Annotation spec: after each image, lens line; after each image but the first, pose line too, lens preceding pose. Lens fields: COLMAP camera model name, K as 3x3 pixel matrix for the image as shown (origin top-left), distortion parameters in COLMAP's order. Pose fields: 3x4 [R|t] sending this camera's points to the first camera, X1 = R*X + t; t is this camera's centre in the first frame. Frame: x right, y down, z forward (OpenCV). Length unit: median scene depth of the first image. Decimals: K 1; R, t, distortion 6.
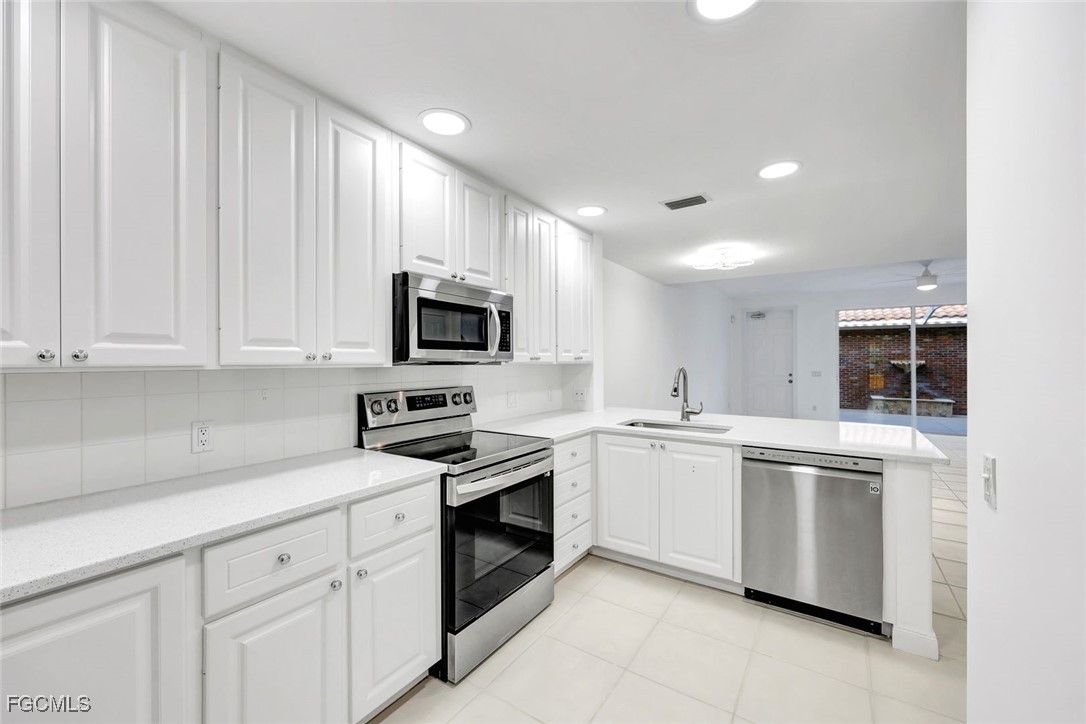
lens RADIAL K [[440.8, 0, 540.7], [0, 440.8, 359.2], [0, 0, 1]] dist [-0.001255, 0.000209]
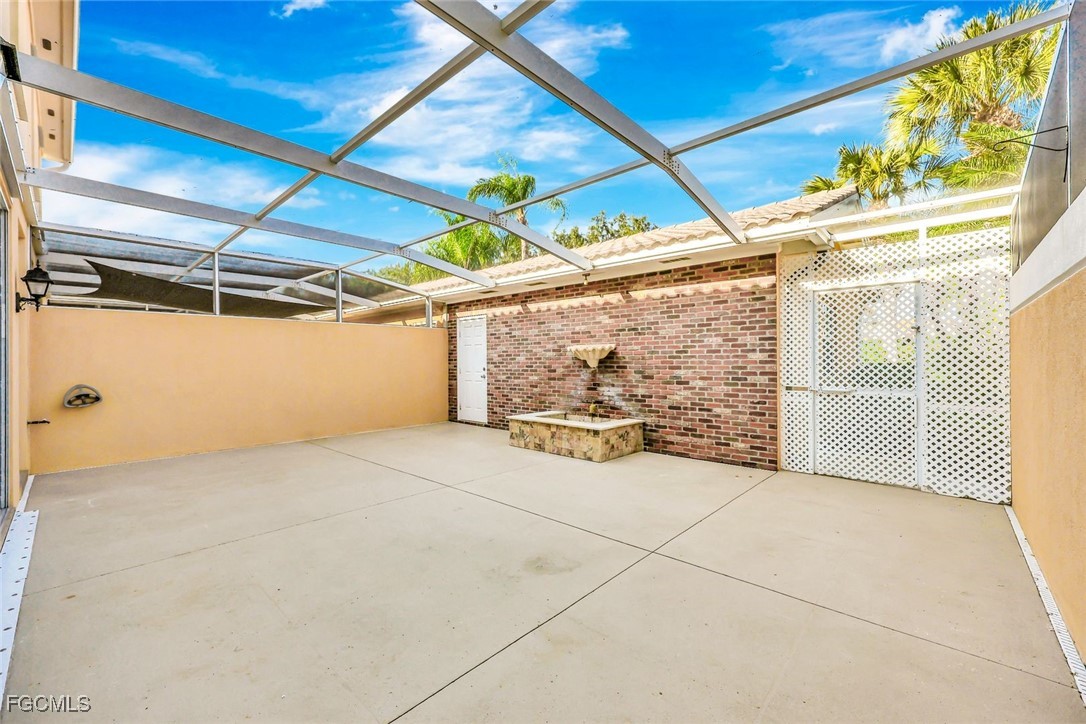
lens RADIAL K [[440.8, 0, 545.9], [0, 440.8, 362.0], [0, 0, 1]] dist [-0.001255, 0.000209]
pose [[0.988778, -0.007772, -0.149190, 3.092180], [0.008911, 0.999936, 0.006972, 0.071668], [0.149127, -0.008223, 0.988784, 1.733605]]
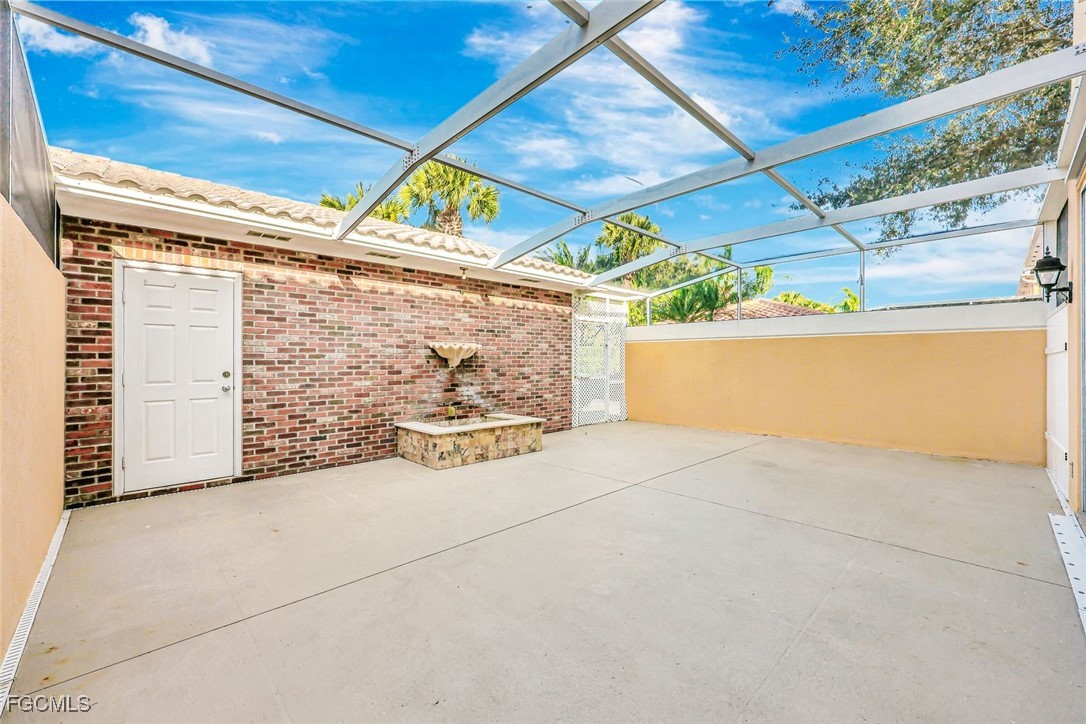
lens RADIAL K [[440.8, 0, 542.4], [0, 440.8, 357.9], [0, 0, 1]] dist [-0.001255, 0.000209]
pose [[0.209265, 0.001736, 0.977858, 1.370980], [-0.005889, 0.999983, -0.000515, 0.072451], [-0.977841, -0.005651, 0.209271, 2.903825]]
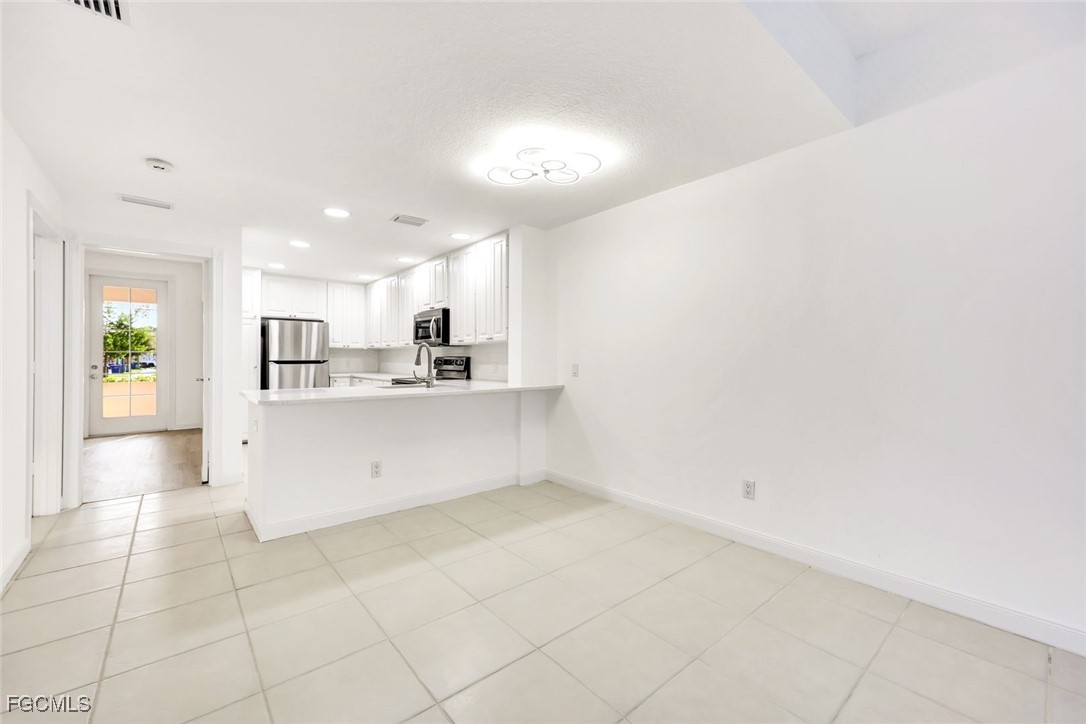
lens RADIAL K [[440.8, 0, 533.1], [0, 440.8, 360.7], [0, 0, 1]] dist [-0.001255, 0.000209]
pose [[-0.290939, 0.006178, -0.956722, 1.267753], [0.001361, 0.999981, 0.006044, 0.053791], [0.956741, 0.000456, -0.290942, 1.469303]]
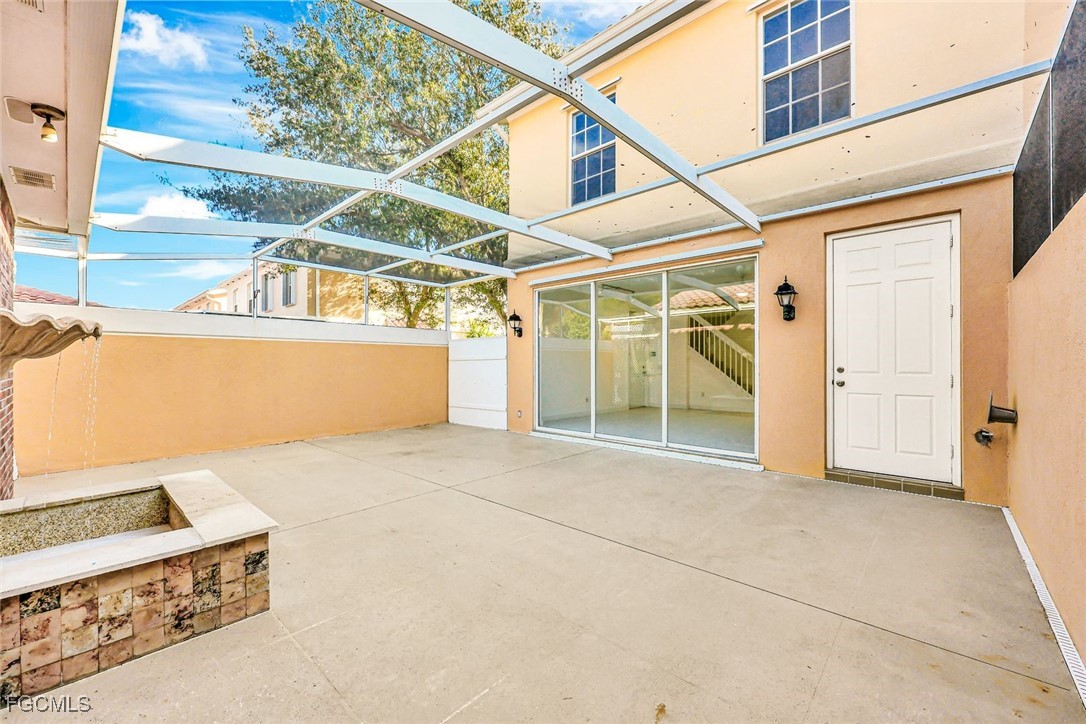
lens RADIAL K [[440.8, 0, 538.7], [0, 440.8, 359.8], [0, 0, 1]] dist [-0.001255, 0.000209]
pose [[-0.989957, -0.004811, 0.141289, 2.165956], [-0.006877, 0.999876, -0.014140, 0.081808], [-0.141203, -0.014970, -0.989867, 4.037669]]
